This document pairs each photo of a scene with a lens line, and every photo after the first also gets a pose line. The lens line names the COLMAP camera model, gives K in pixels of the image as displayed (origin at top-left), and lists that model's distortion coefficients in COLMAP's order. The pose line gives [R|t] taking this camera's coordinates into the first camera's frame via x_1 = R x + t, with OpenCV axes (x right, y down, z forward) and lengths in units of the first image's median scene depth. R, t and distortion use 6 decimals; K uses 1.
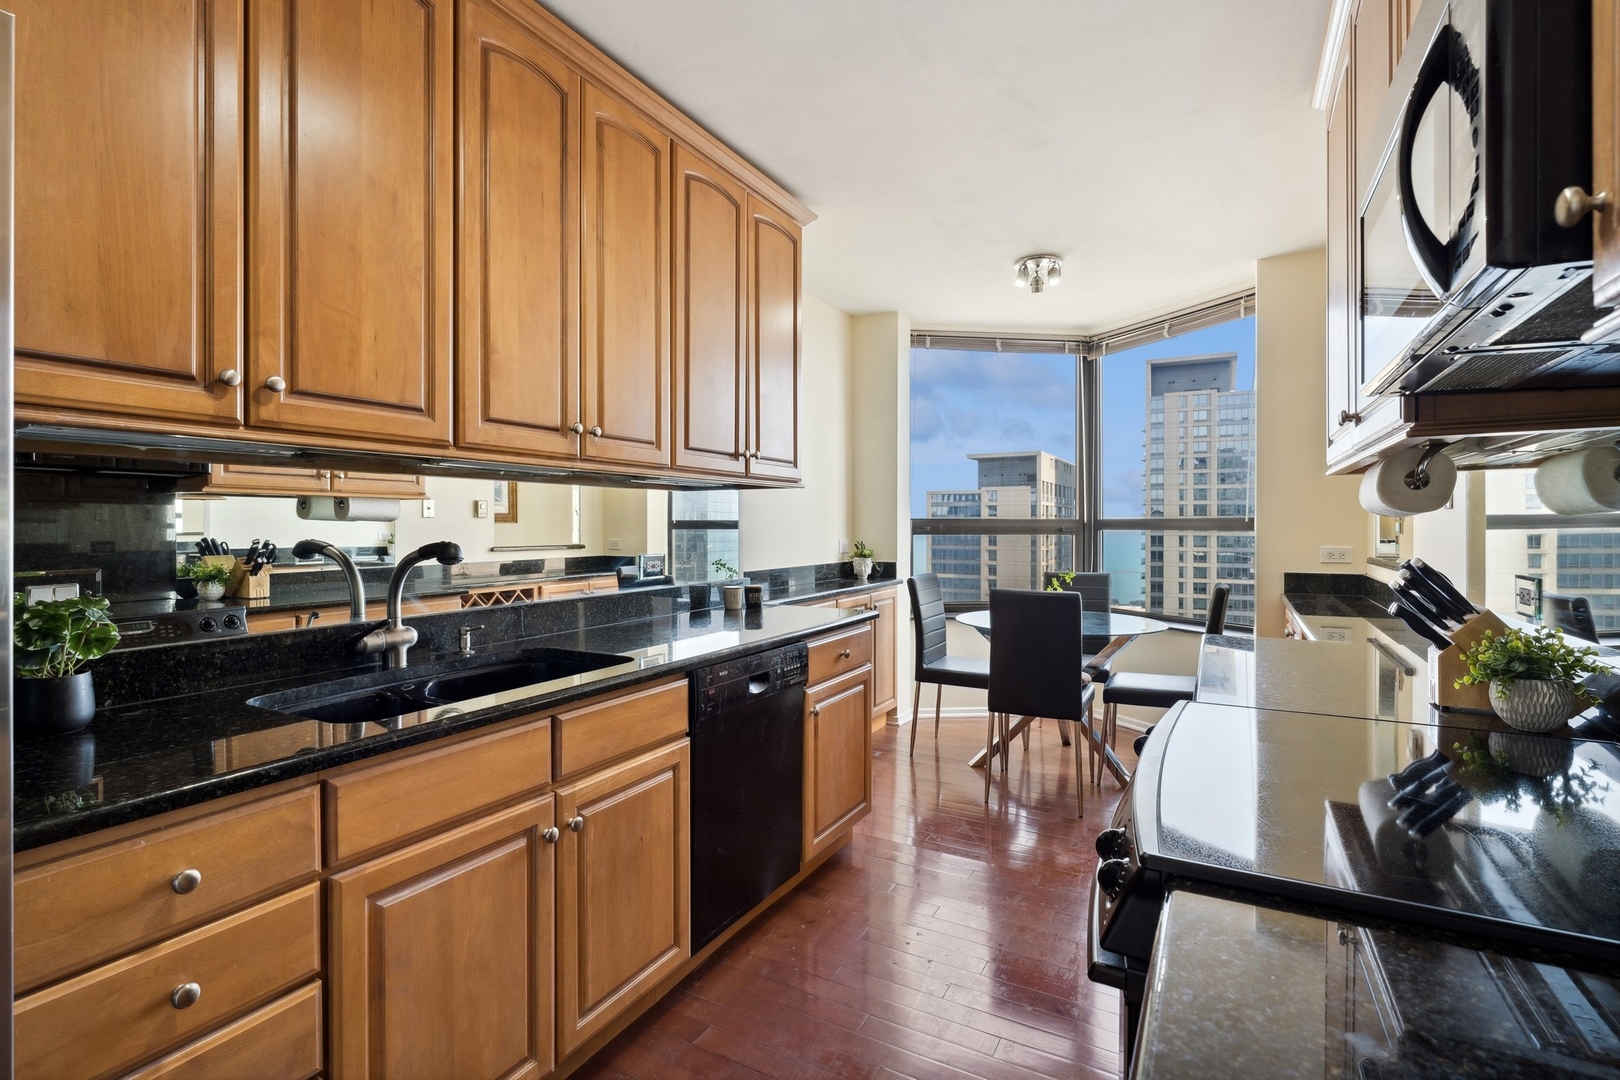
lens RADIAL K [[760.8, 0, 809.8], [0, 760.8, 526.7], [0, 0, 1]] dist [0.000428, 0.000215]
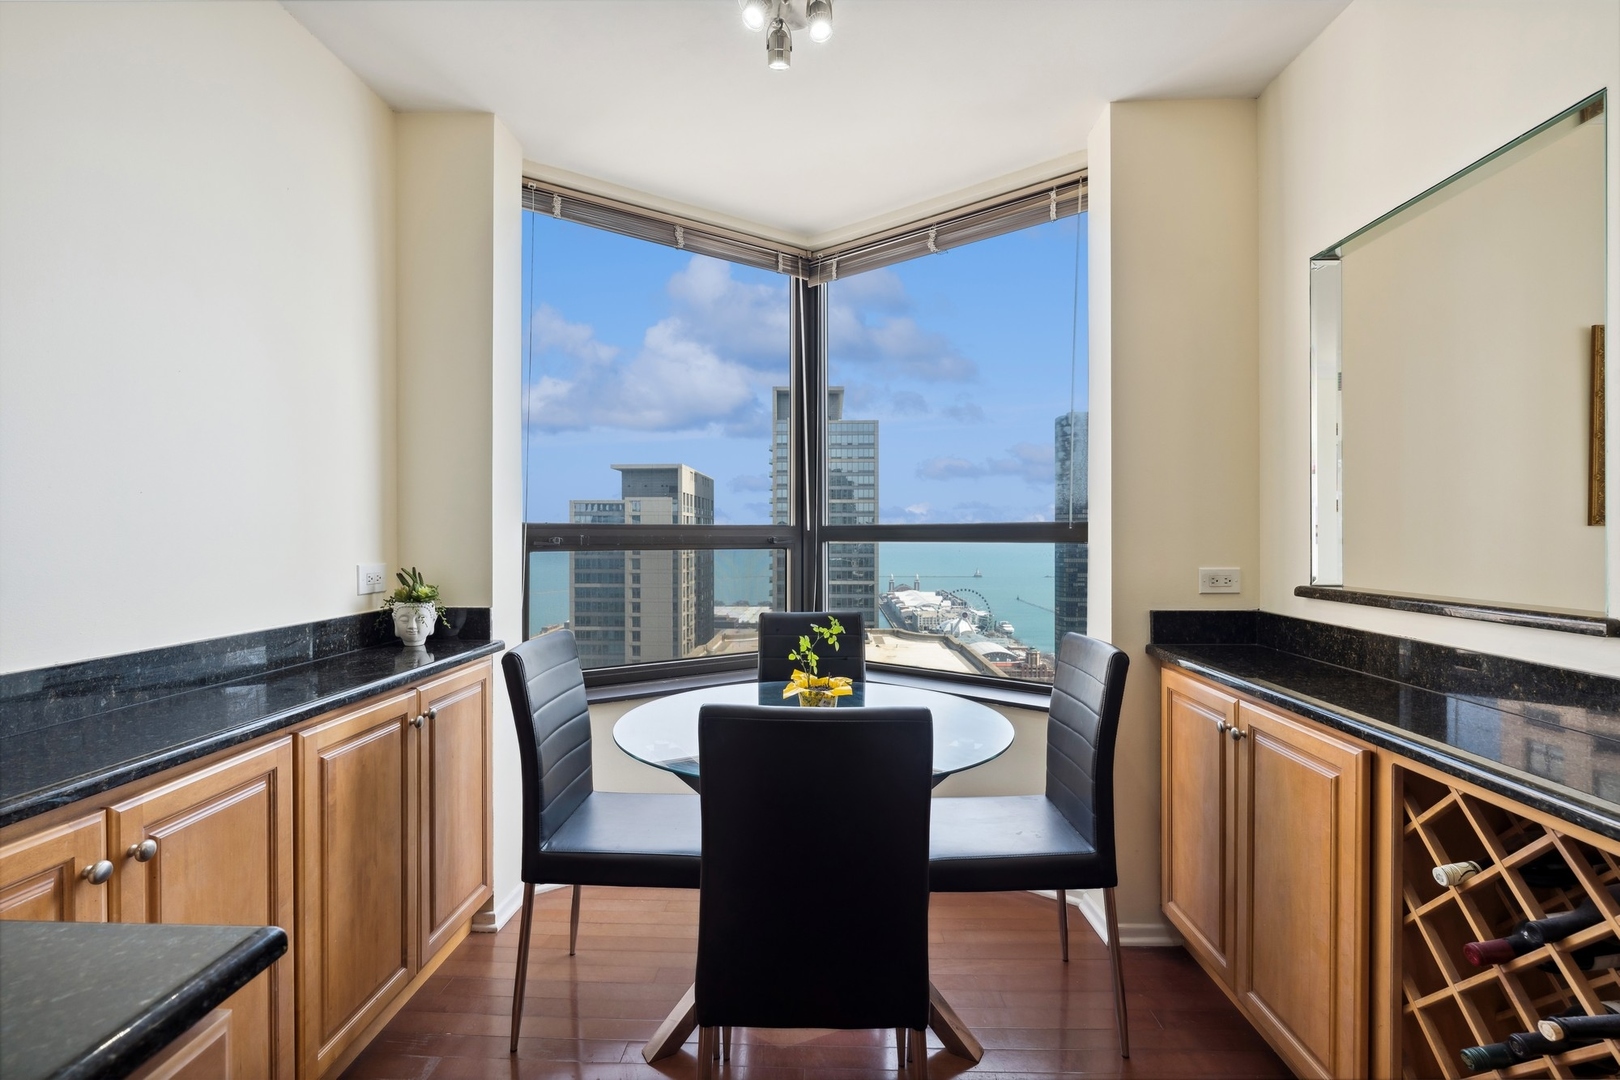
lens RADIAL K [[750.4, 0, 813.1], [0, 750.4, 535.4], [0, 0, 1]] dist [0.001597, 0.000485]
pose [[0.893199, -0.001821, 0.449657, 0.104670], [0.002297, 0.999997, -0.000514, -0.001290], [-0.449655, 0.001492, 0.893201, 0.591461]]
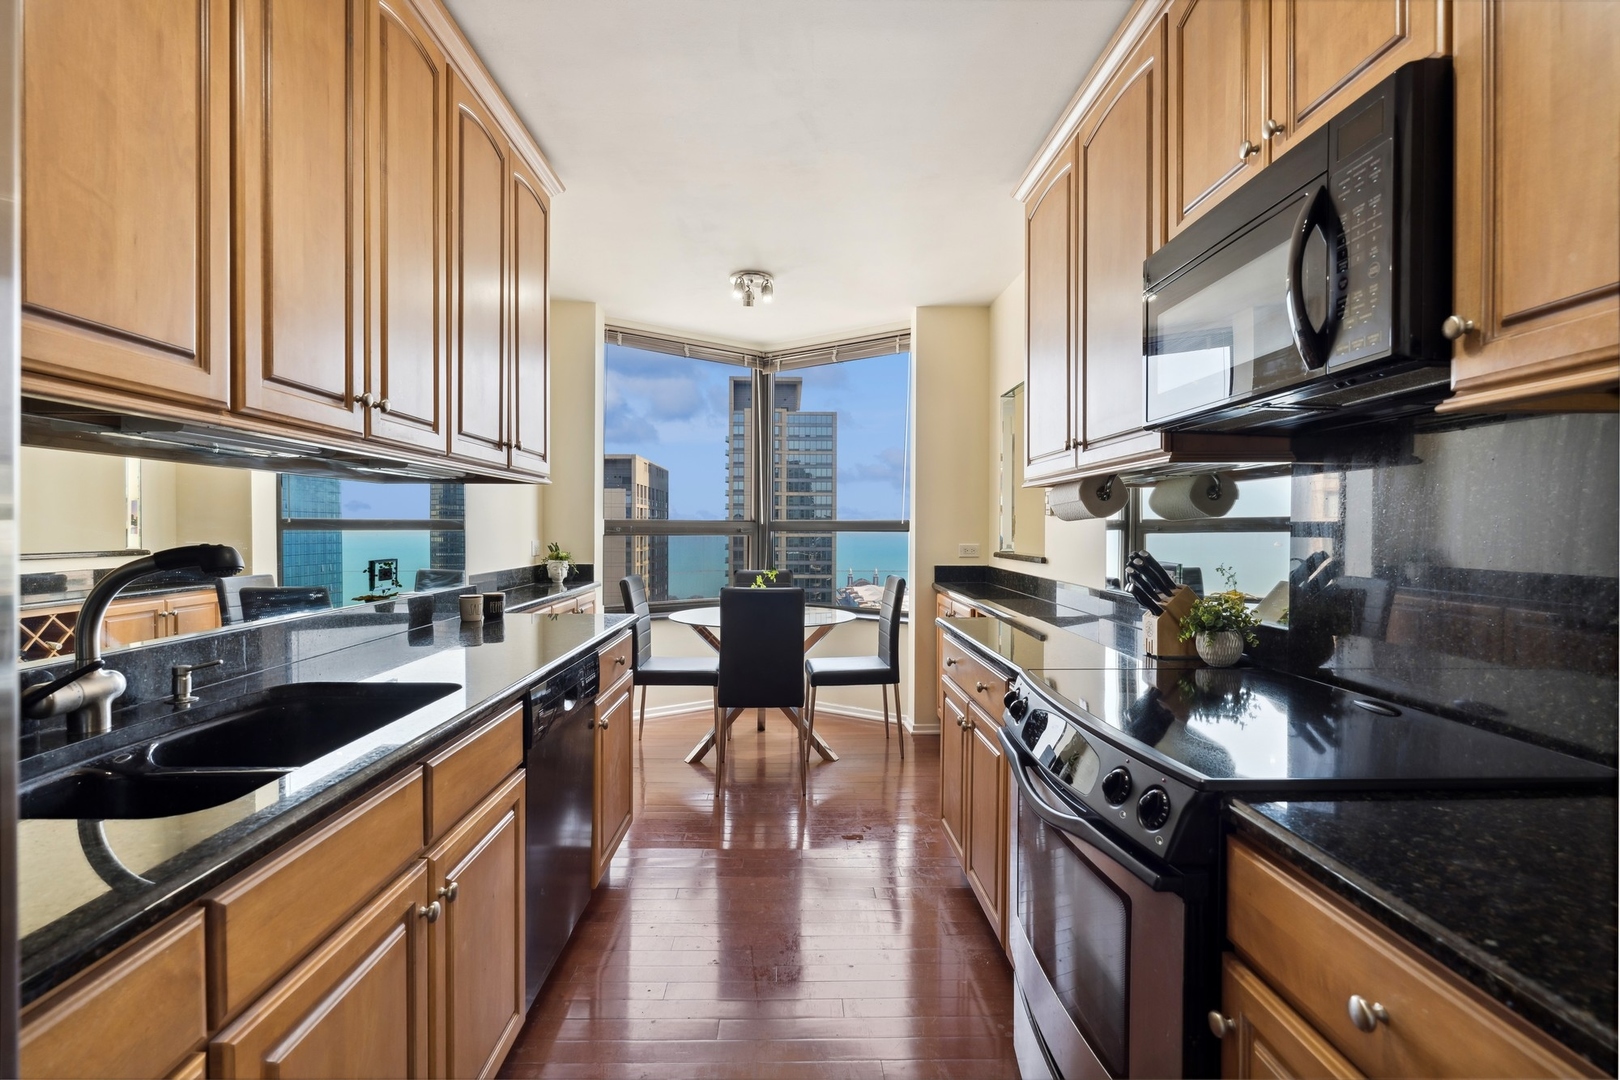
lens RADIAL K [[750.4, 0, 813.1], [0, 750.4, 535.4], [0, 0, 1]] dist [0.001597, 0.000485]
pose [[0.865881, -0.002557, 0.500244, -0.156382], [-0.002083, 0.999960, 0.008716, 0.001753], [-0.500246, -0.008589, 0.865841, 0.050841]]
